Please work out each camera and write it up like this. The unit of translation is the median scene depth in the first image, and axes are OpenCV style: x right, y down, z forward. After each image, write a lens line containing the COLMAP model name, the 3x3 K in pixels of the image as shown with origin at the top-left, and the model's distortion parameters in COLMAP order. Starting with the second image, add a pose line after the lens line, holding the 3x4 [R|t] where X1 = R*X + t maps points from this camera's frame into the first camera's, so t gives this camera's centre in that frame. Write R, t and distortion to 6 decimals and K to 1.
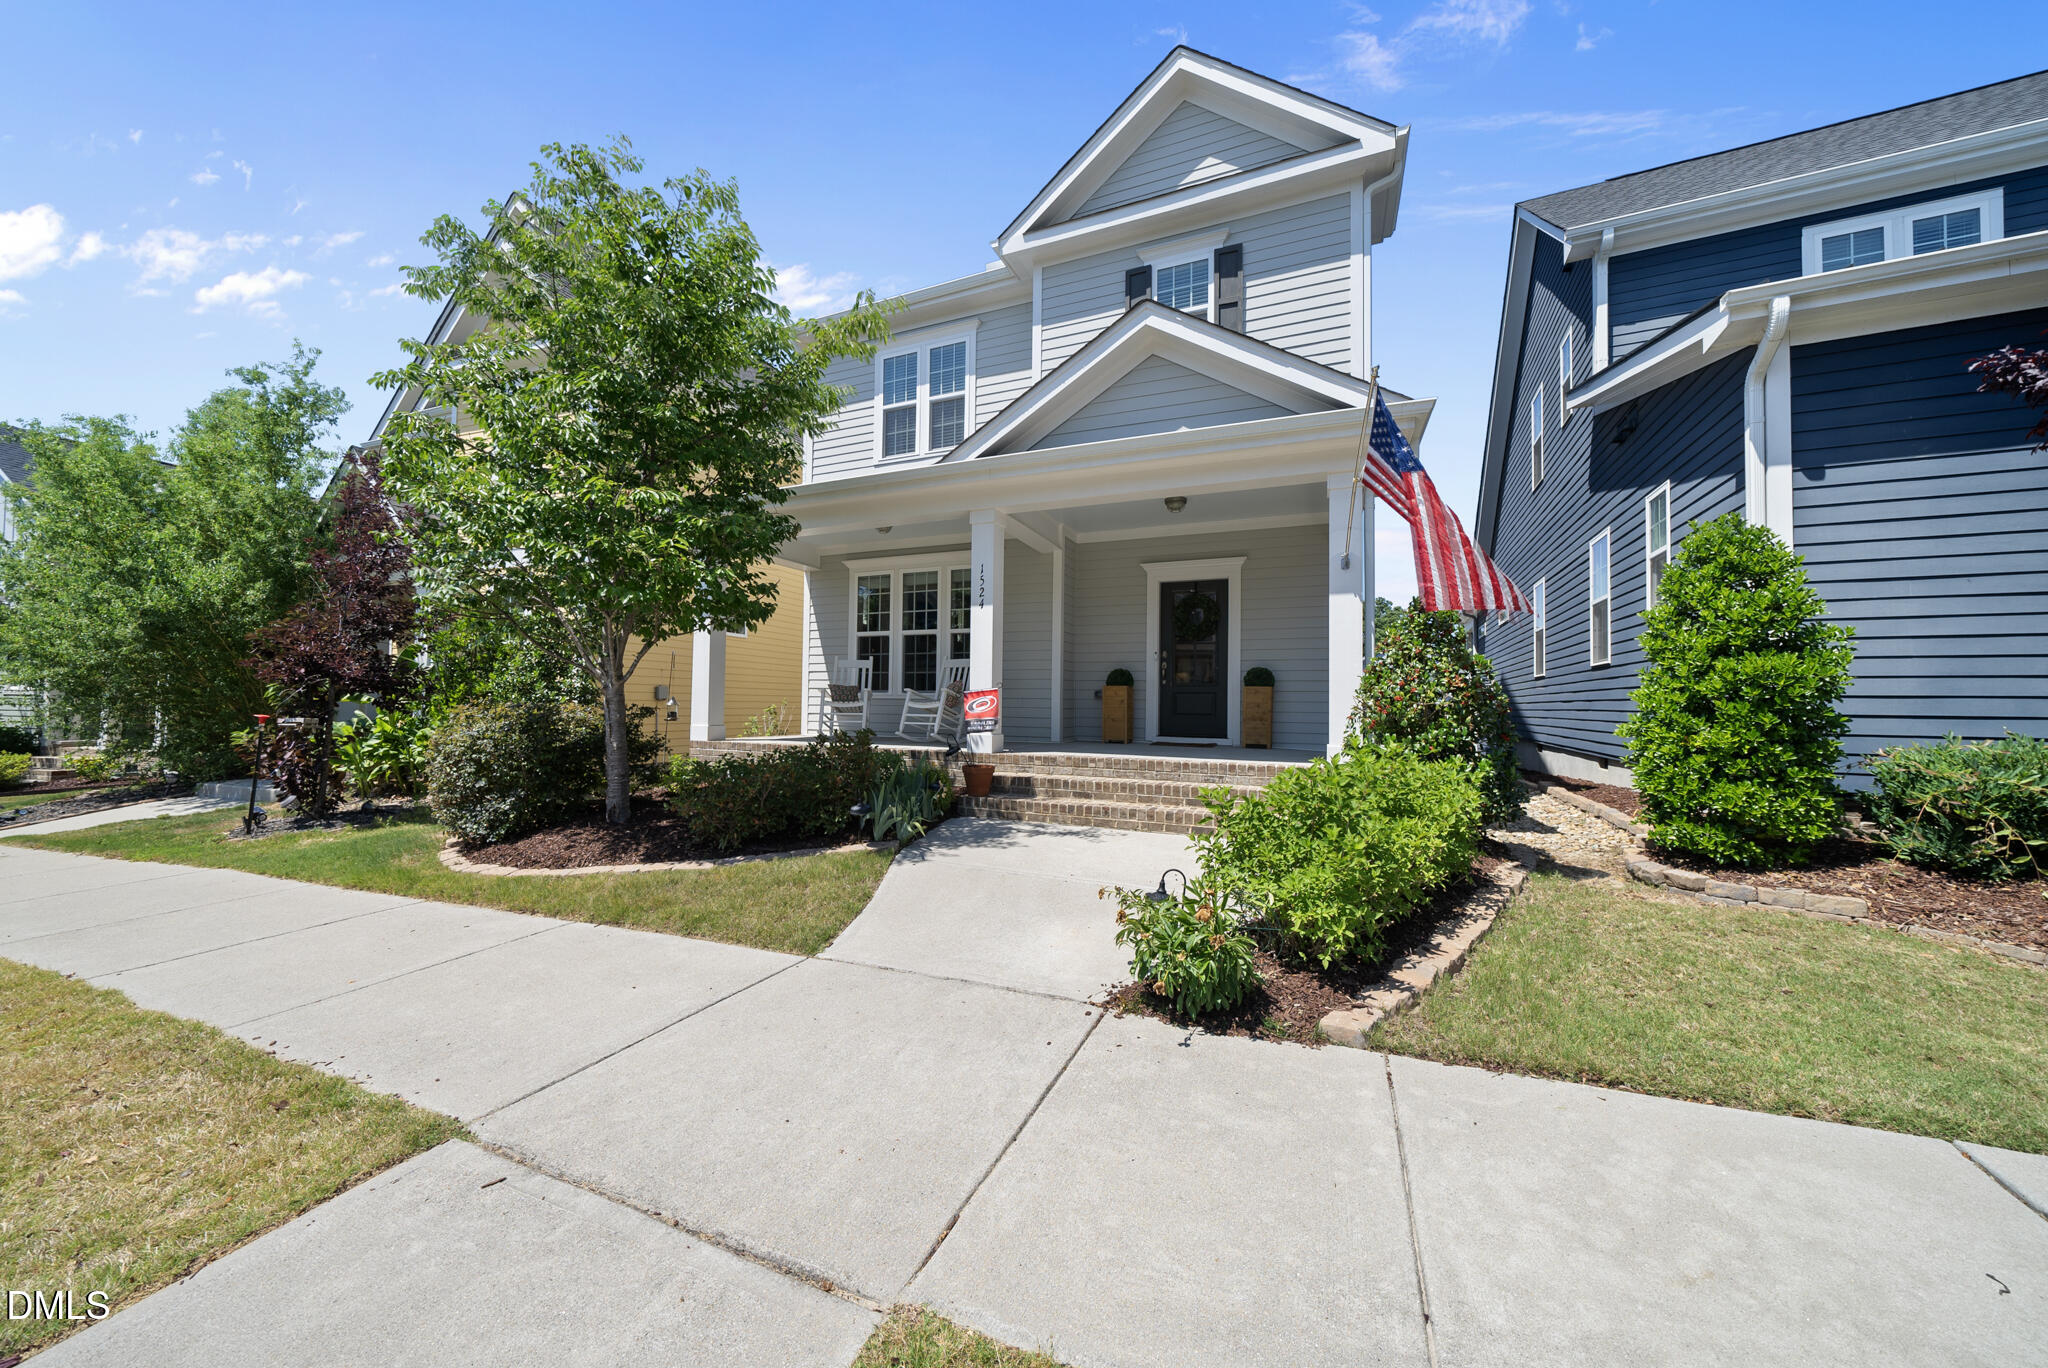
lens RADIAL K [[724.5, 0, 1034.2], [0, 724.5, 688.7], [0, 0, 1]] dist [-0.008623, 0.000448]
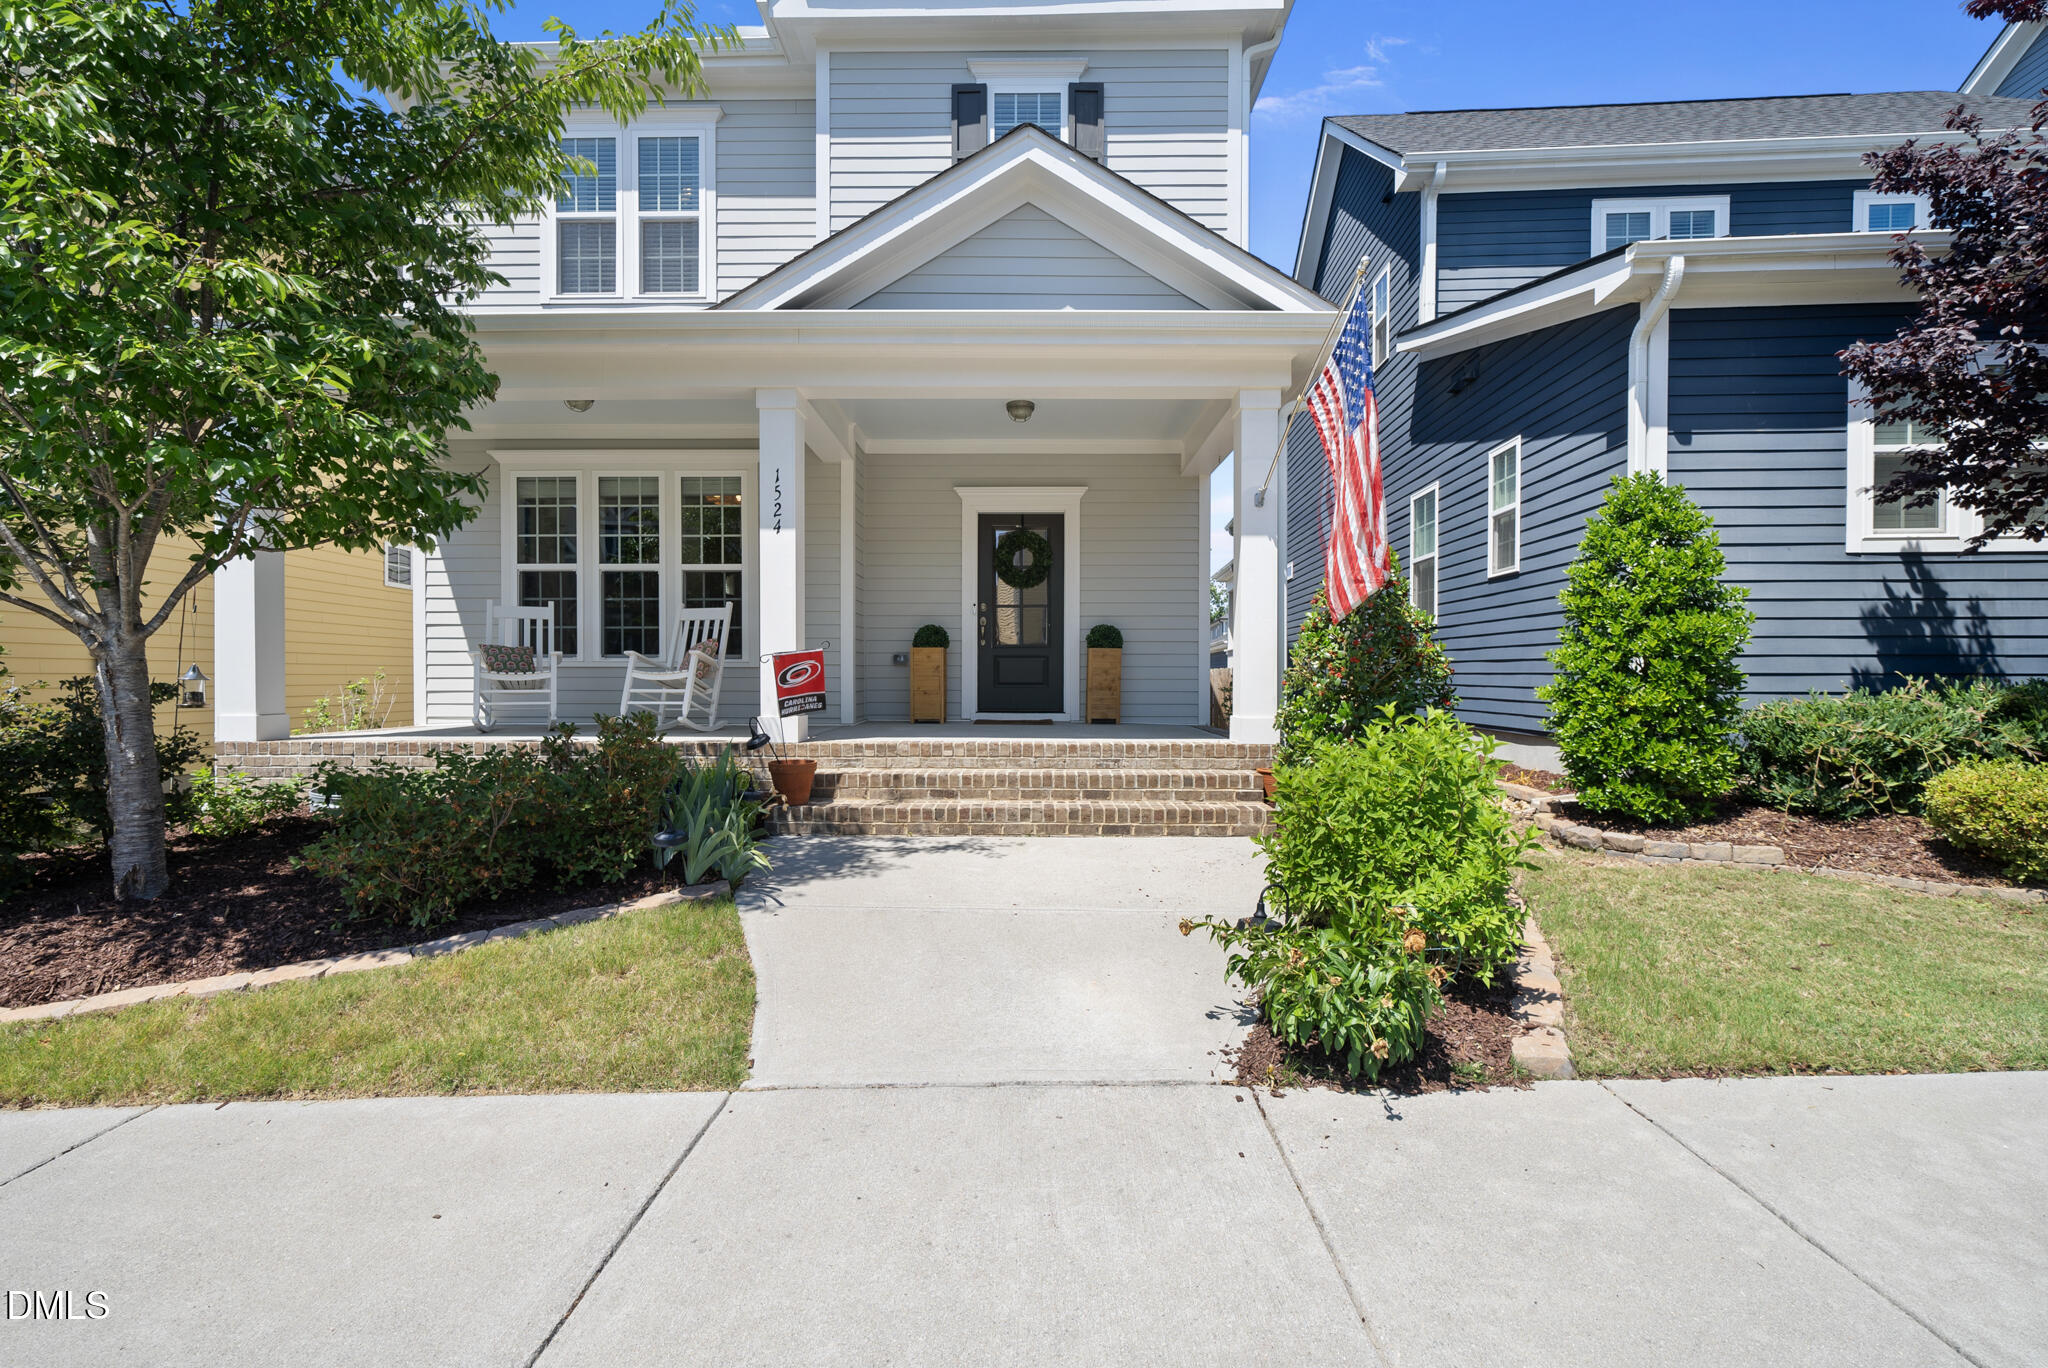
lens RADIAL K [[896.8, 0, 1029.2], [0, 896.8, 689.9], [0, 0, 1]] dist [-0.002086, 0.000136]
pose [[0.920860, -0.017082, 0.389520, -0.227674], [0.002176, 0.999249, 0.038678, 0.006483], [-0.389888, -0.034770, 0.920206, 0.142705]]
